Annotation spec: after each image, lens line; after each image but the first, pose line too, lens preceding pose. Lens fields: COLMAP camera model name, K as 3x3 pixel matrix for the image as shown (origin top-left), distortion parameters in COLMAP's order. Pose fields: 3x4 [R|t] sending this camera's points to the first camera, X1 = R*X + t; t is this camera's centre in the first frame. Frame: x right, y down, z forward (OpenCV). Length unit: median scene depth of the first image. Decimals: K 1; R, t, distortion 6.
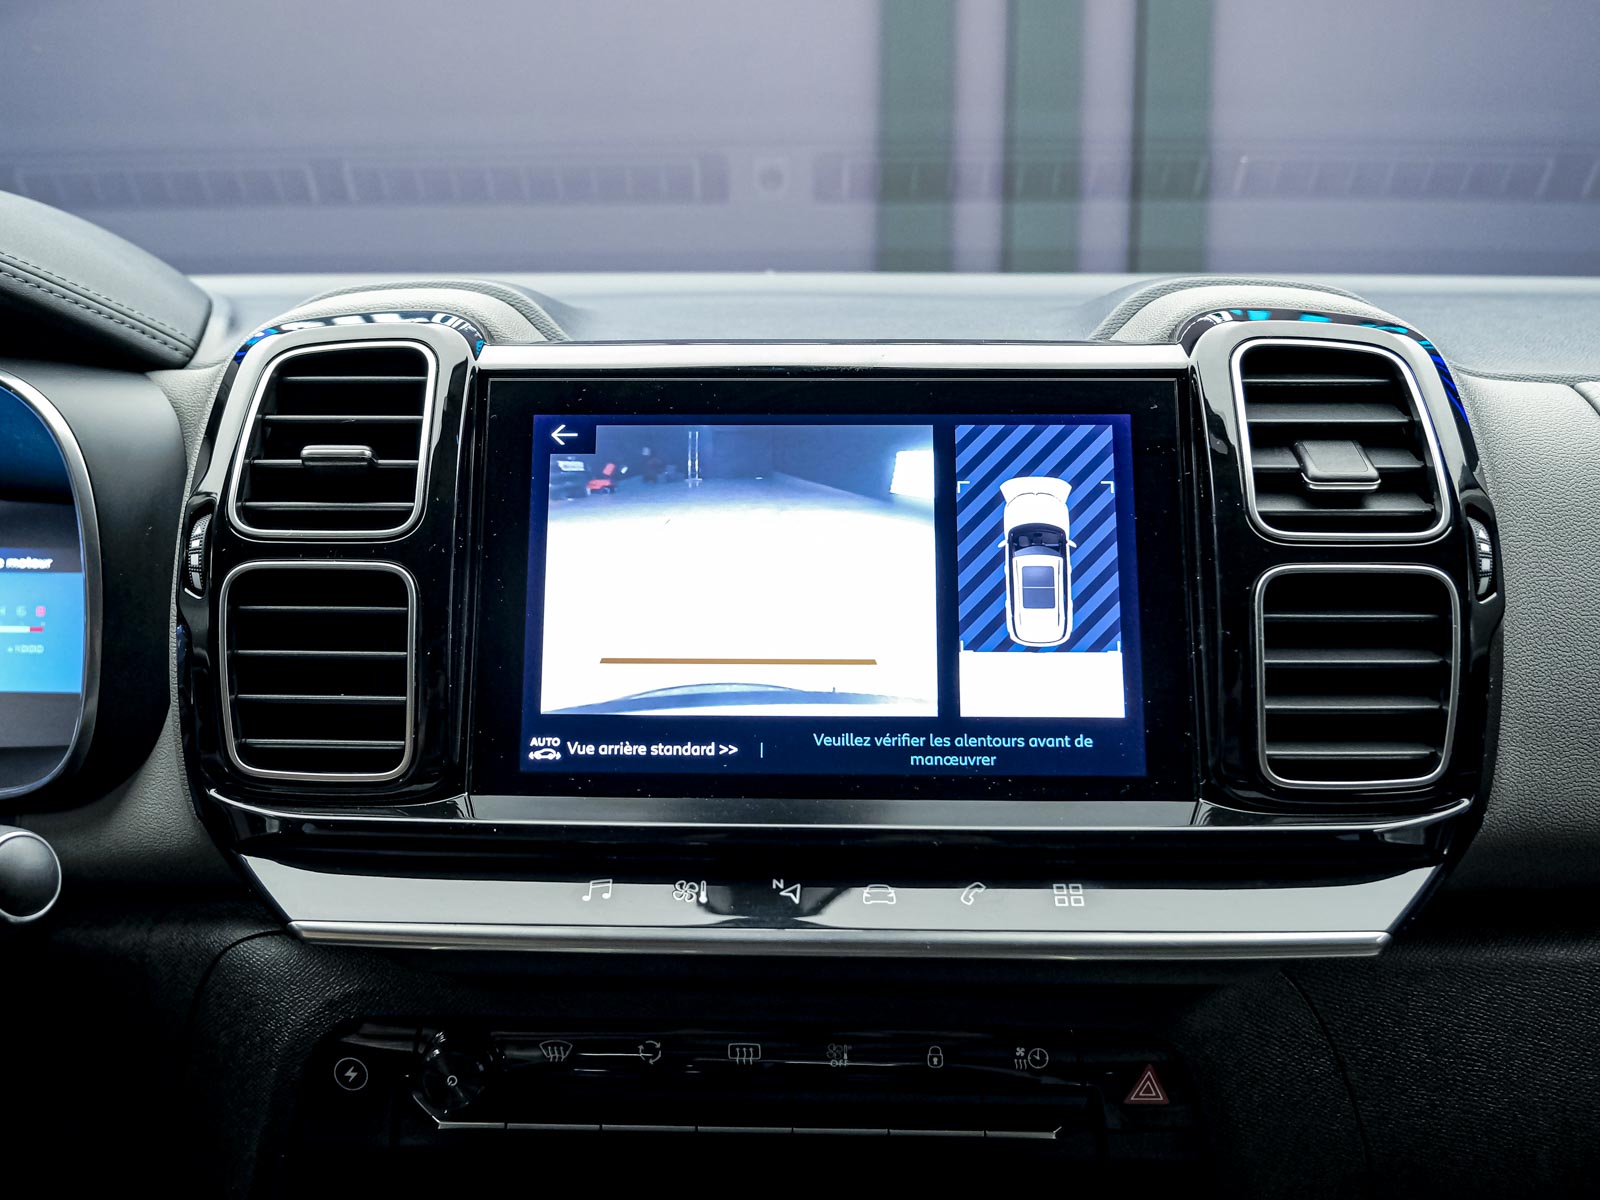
lens RADIAL K [[1452.7, 0, 727.7], [0, 1452.7, 537.6], [0, 0, 1]] dist [-0.032529, 0.000000]
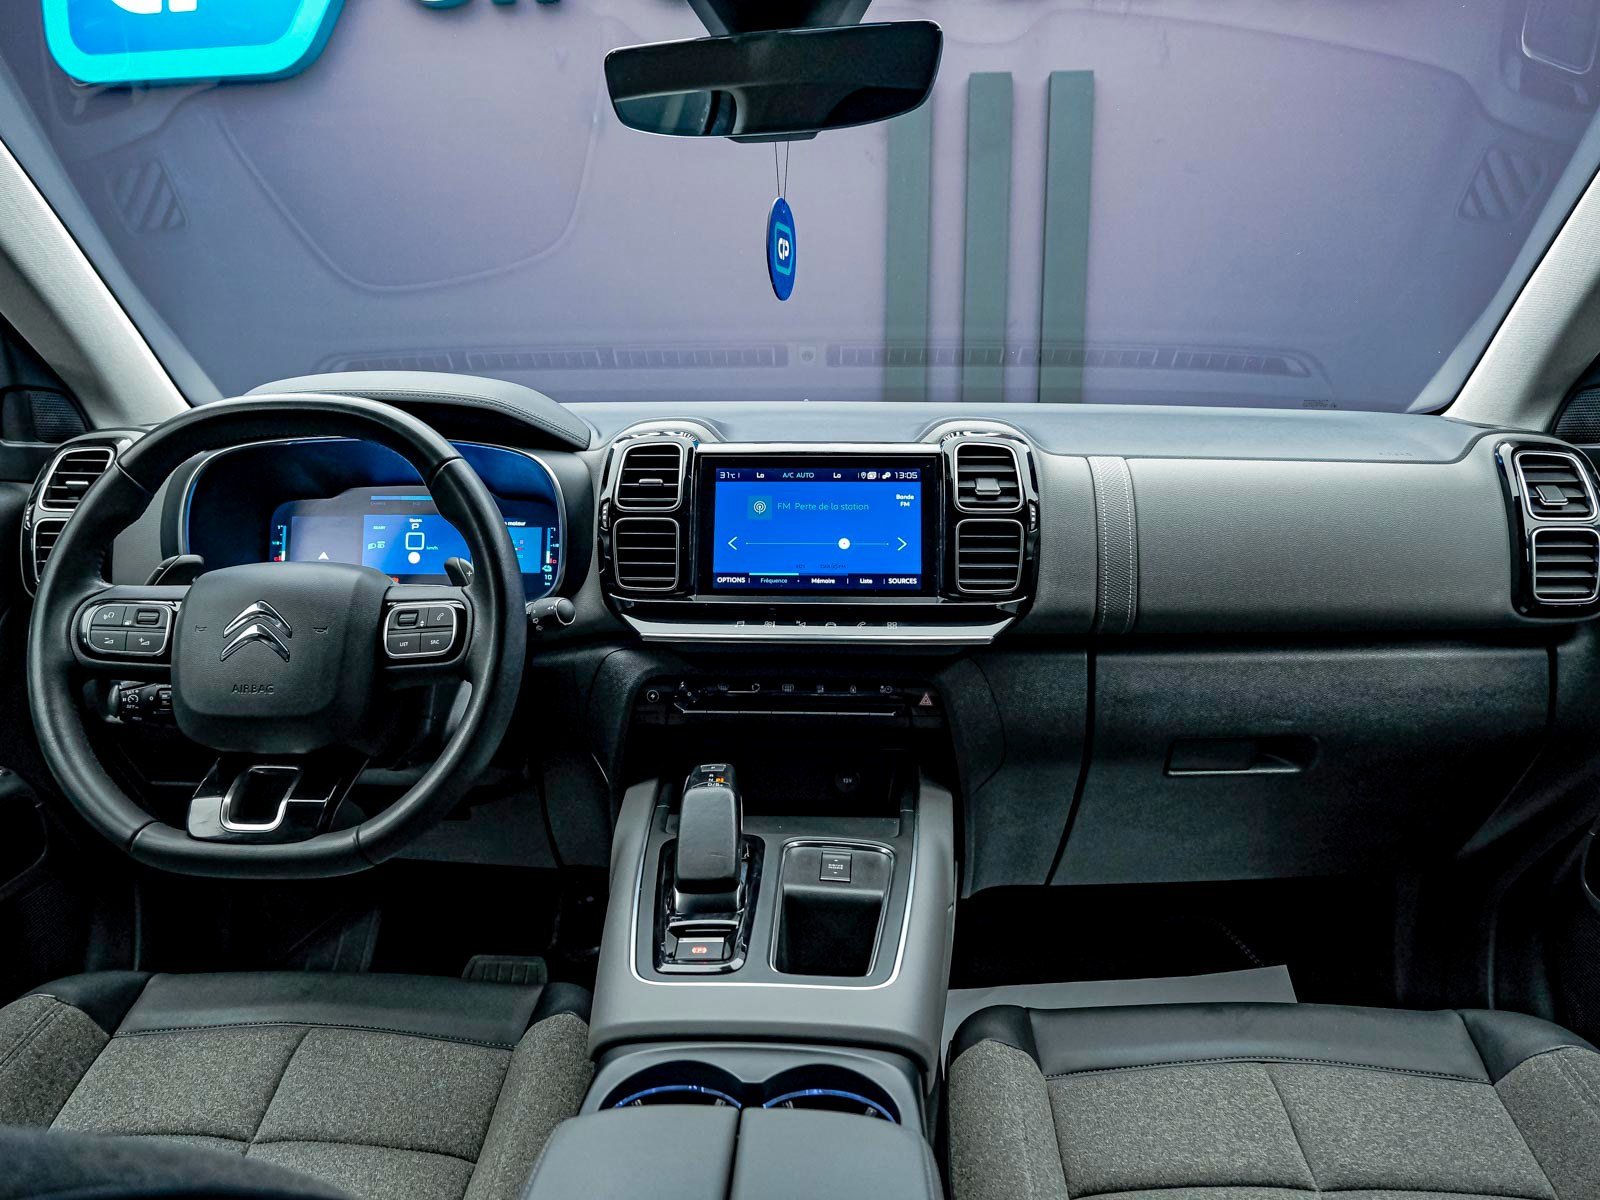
lens RADIAL K [[1105.1, 0, 772.2], [0, 1105.1, 589.8], [0, 0, 1]] dist [-0.046424, -0.000646]
pose [[0.999697, 0.003790, -0.024304, 0.034655], [-0.002788, 0.999150, 0.041130, 0.069943], [0.024439, -0.041049, 0.998858, -1.274107]]
